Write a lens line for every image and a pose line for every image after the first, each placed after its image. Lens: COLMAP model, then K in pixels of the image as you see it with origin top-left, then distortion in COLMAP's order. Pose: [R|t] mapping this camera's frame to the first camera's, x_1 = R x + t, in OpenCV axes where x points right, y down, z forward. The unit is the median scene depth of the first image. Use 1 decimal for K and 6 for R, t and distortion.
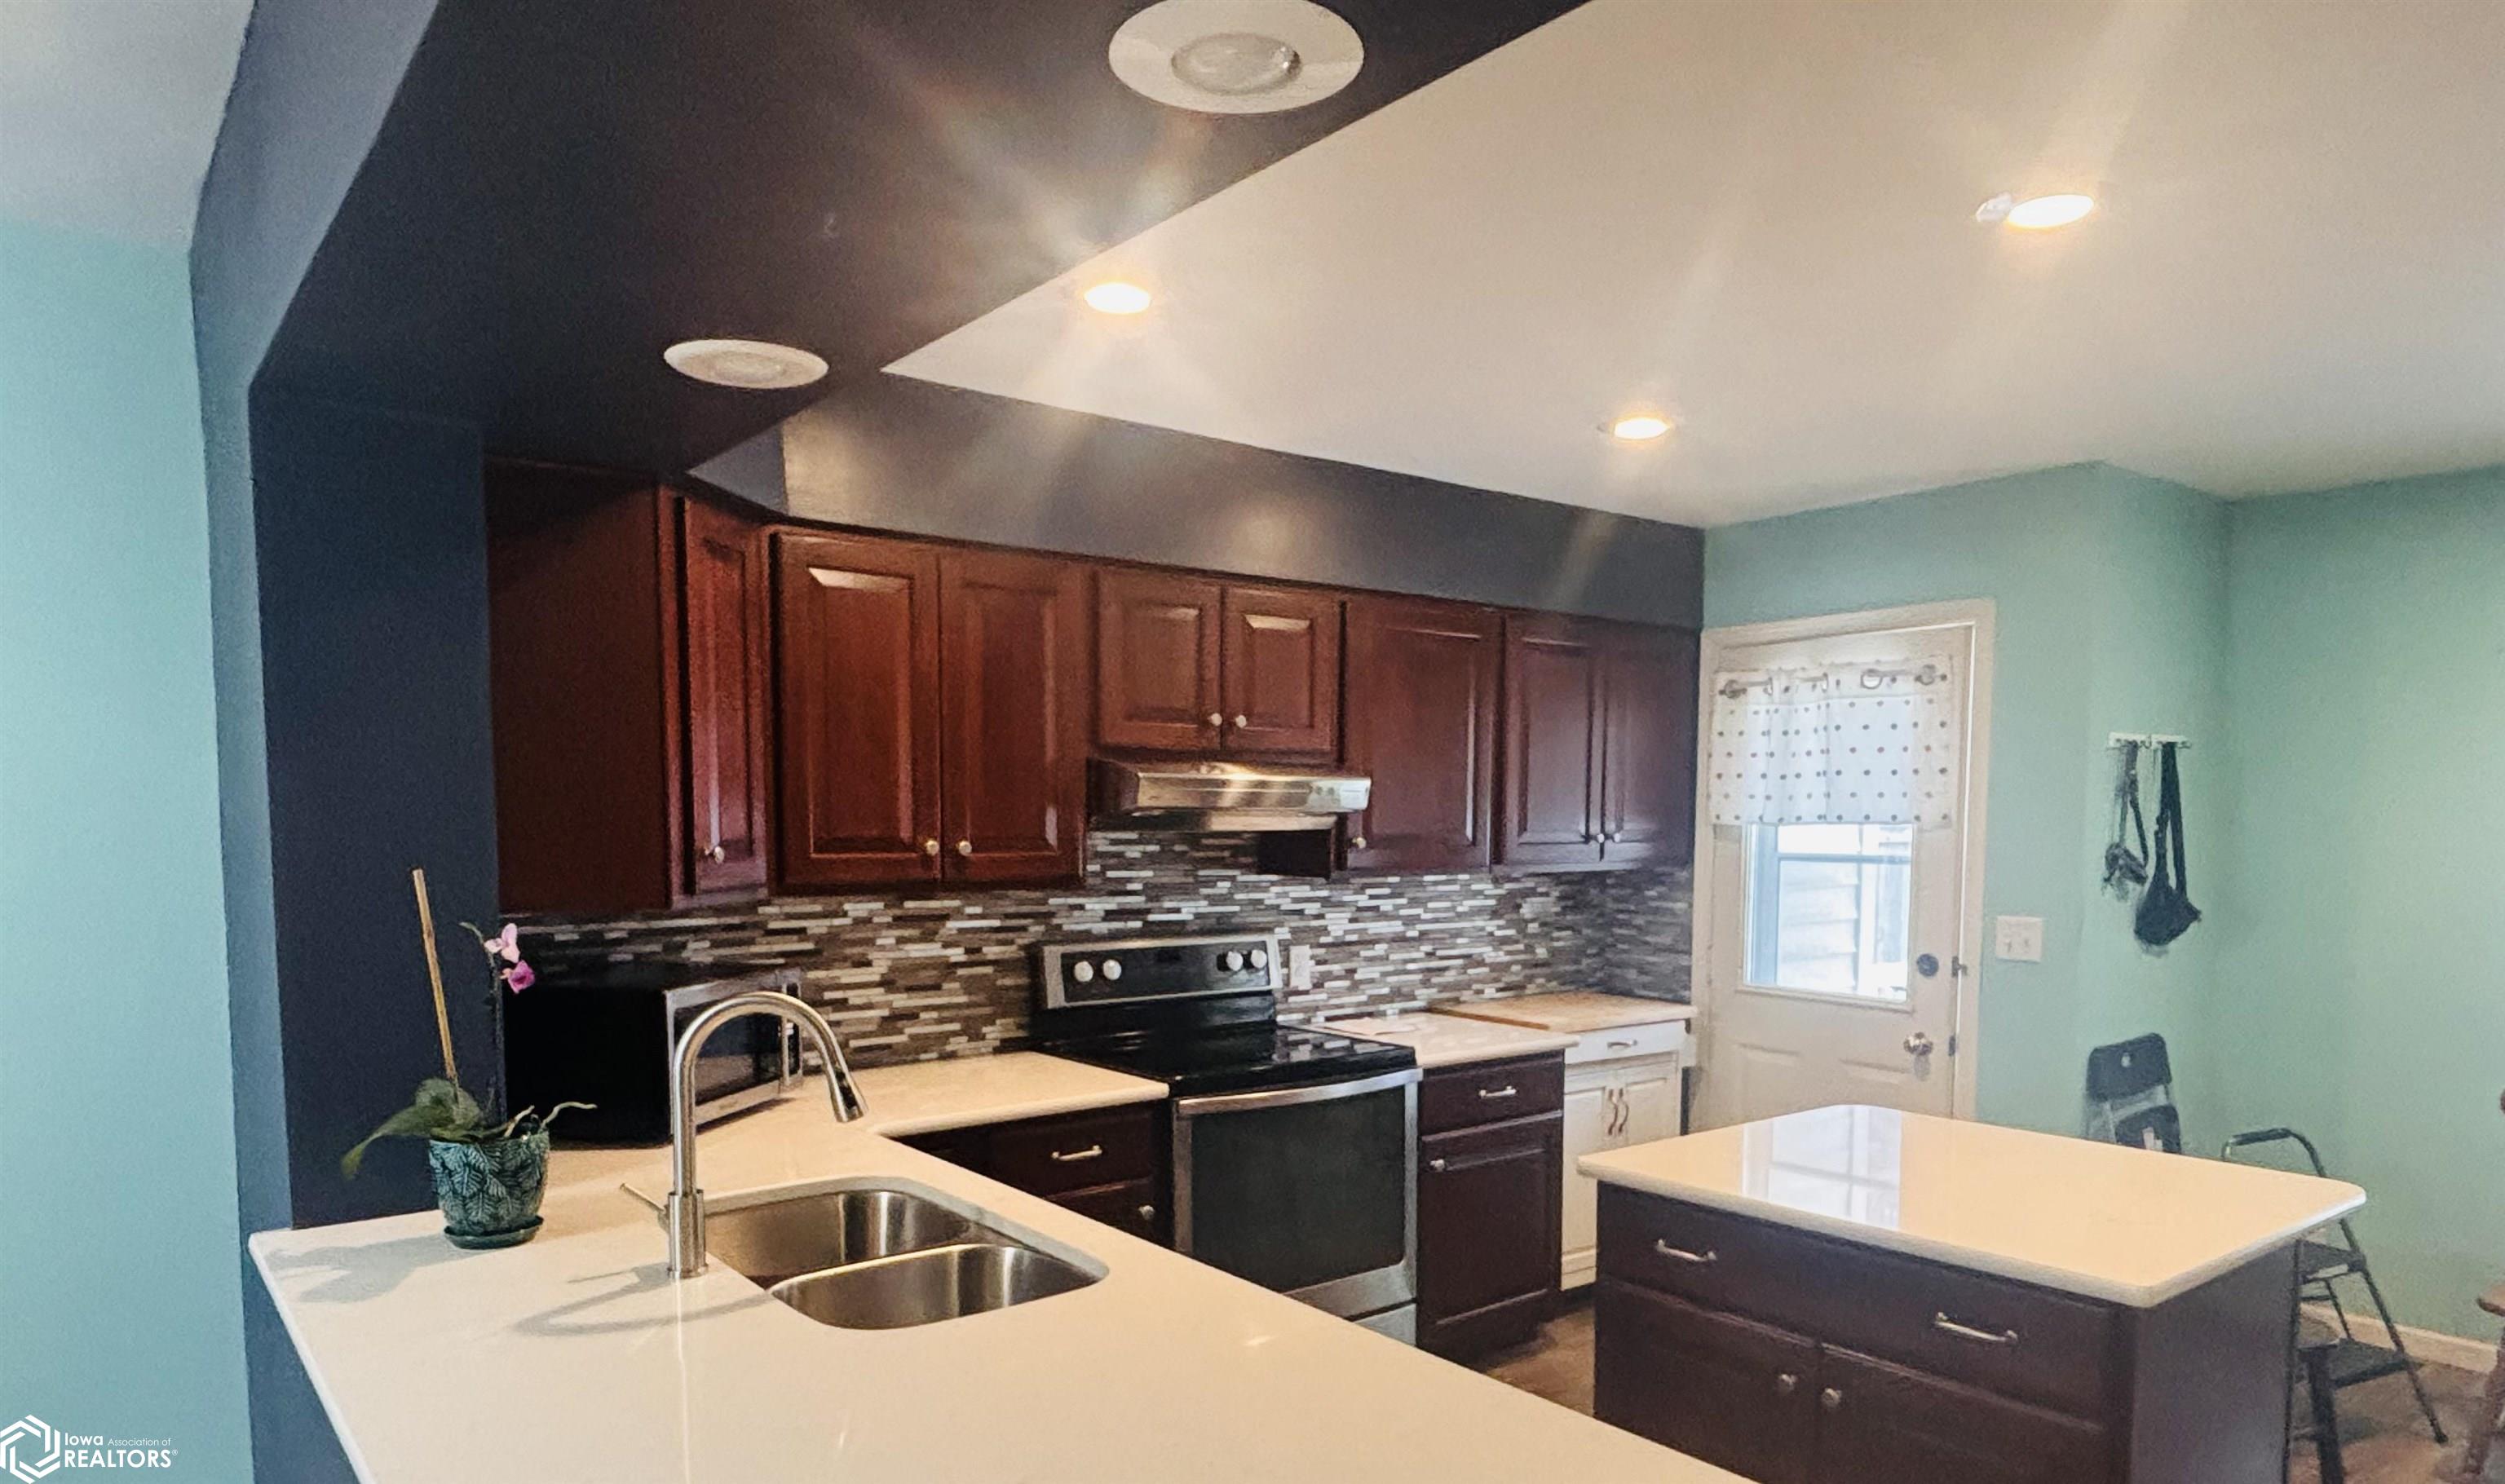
lens RADIAL K [[1523.8, 0, 1250.3], [0, 1523.8, 937.5], [0, 0, 1]] dist [0.055275, -0.065423]
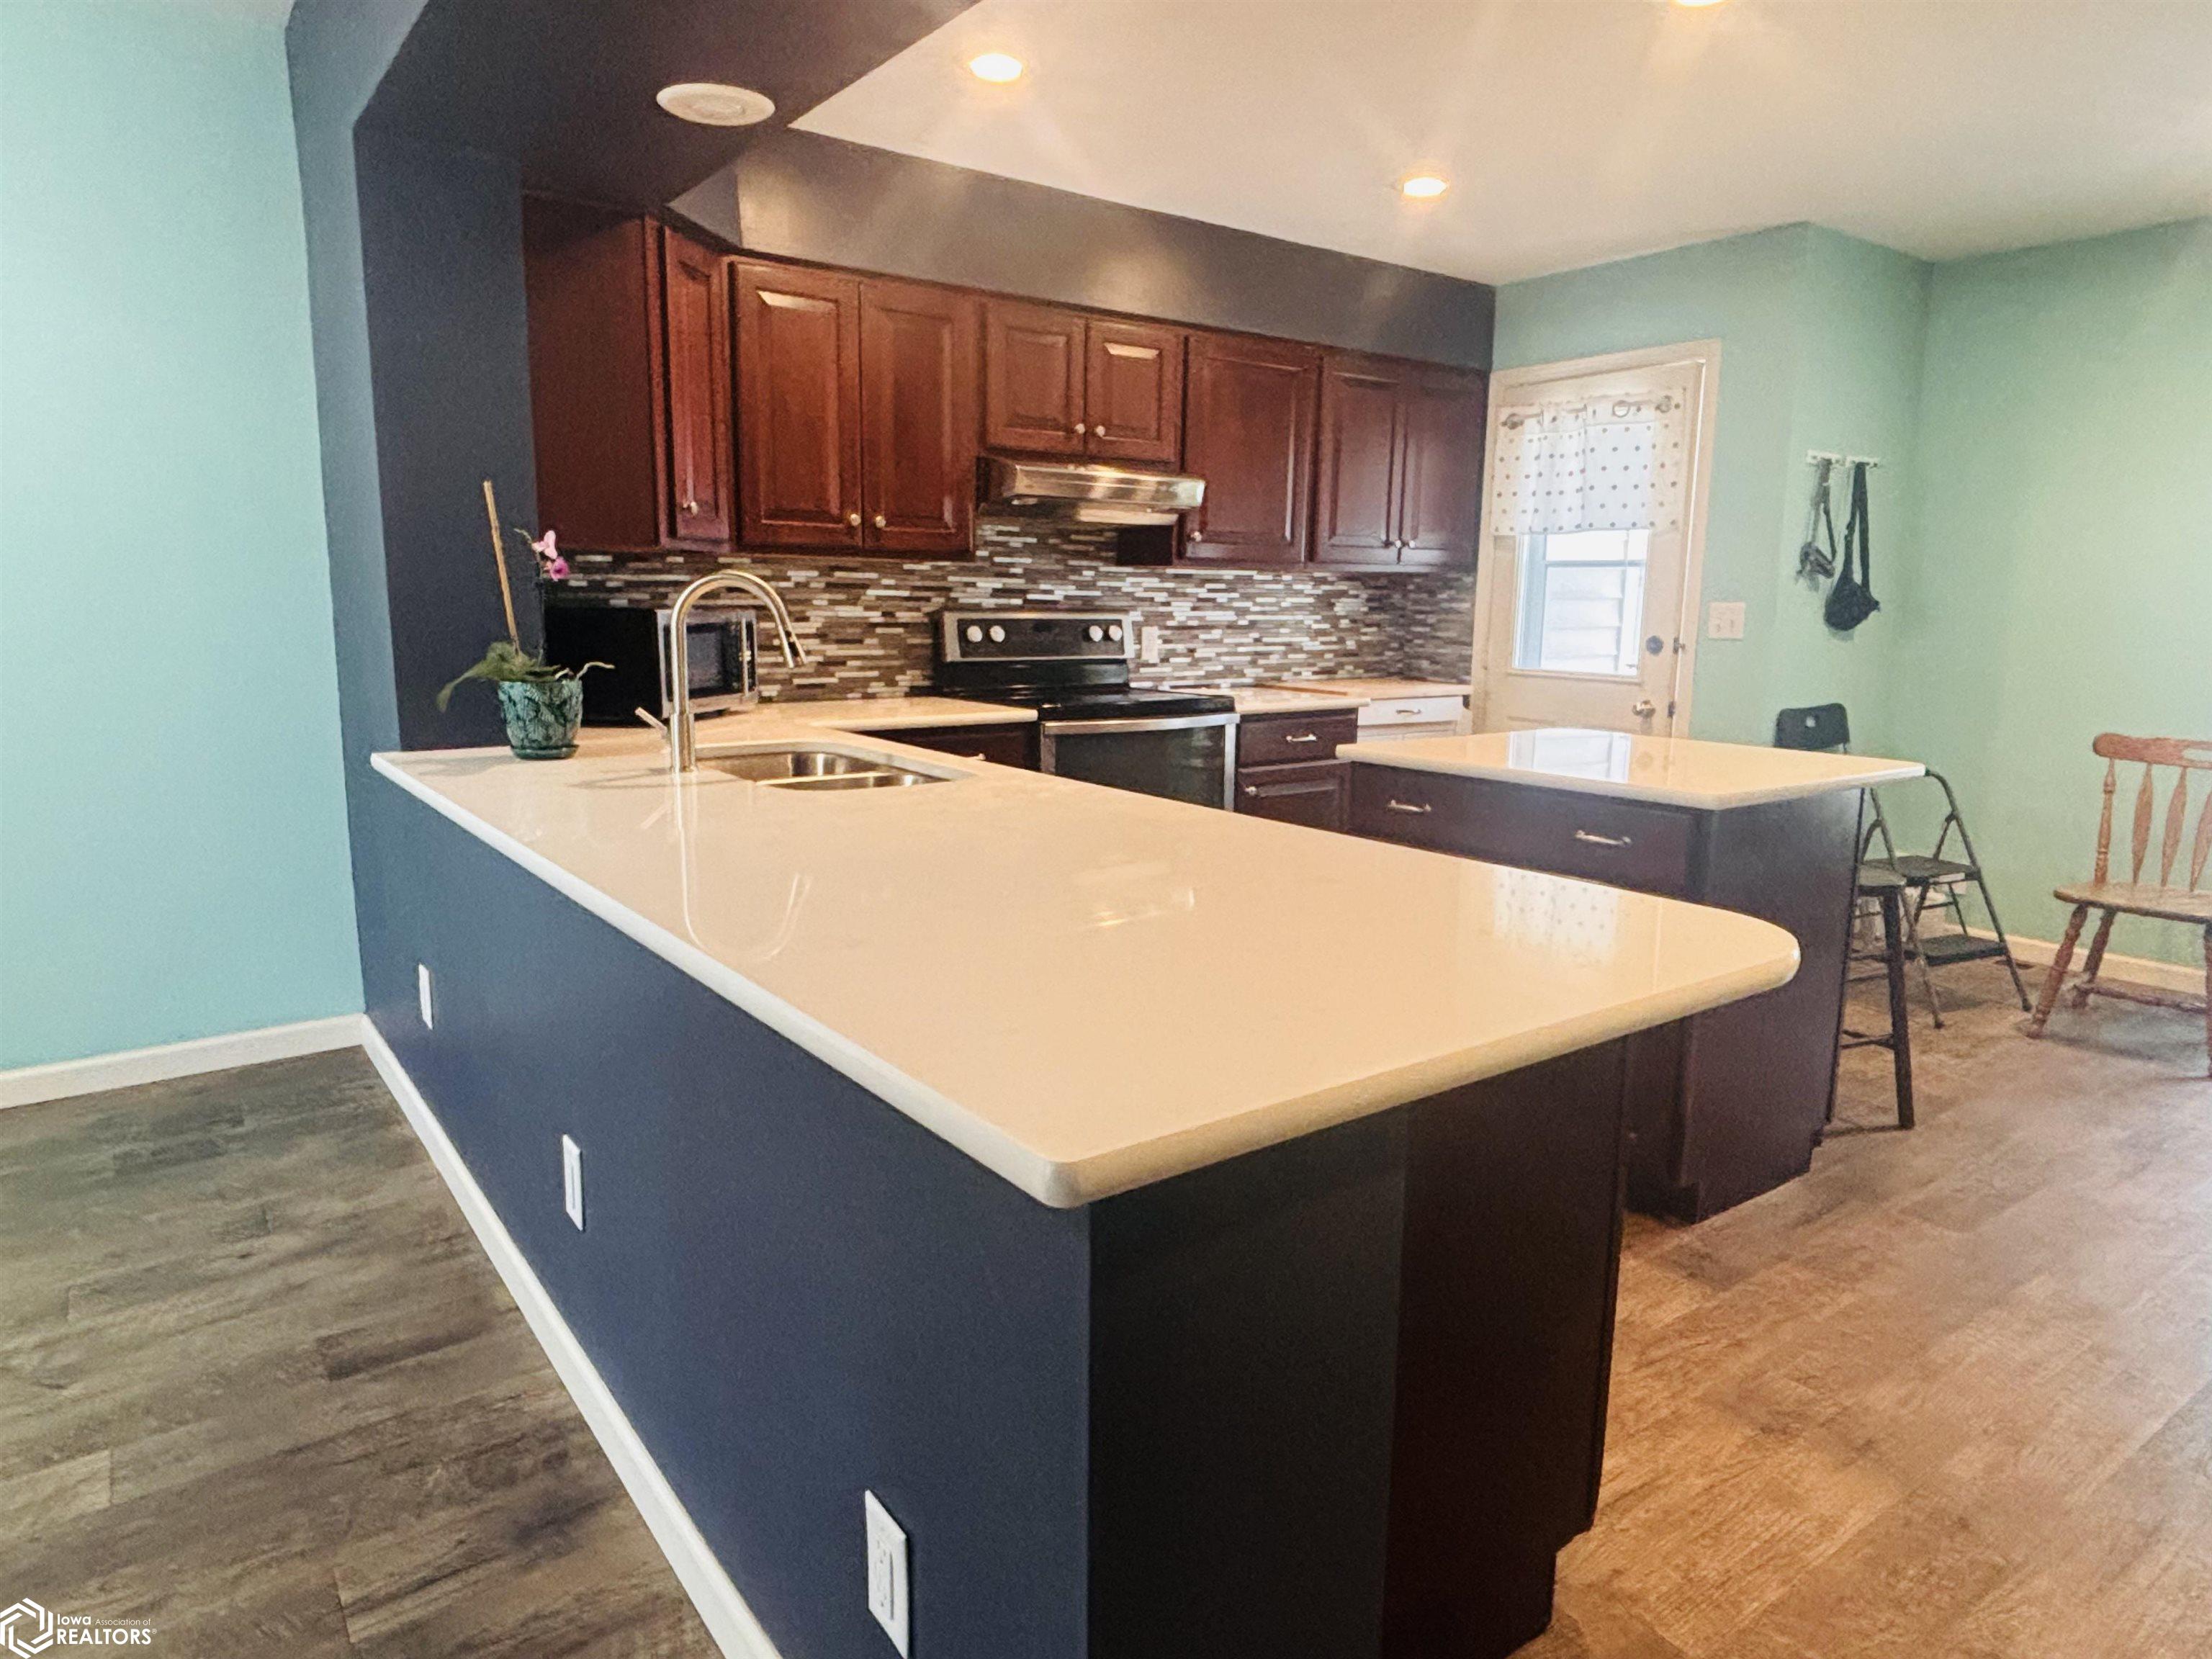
lens RADIAL K [[1353.2, 0, 1106.0], [0, 1353.2, 829.5], [0, 0, 1]] dist [0.061068, -0.083472]
pose [[0.999500, 0.016316, -0.027091, 0.031519], [-0.013896, 0.996091, 0.087235, 0.080360], [0.028408, -0.086815, 0.995819, -0.129569]]
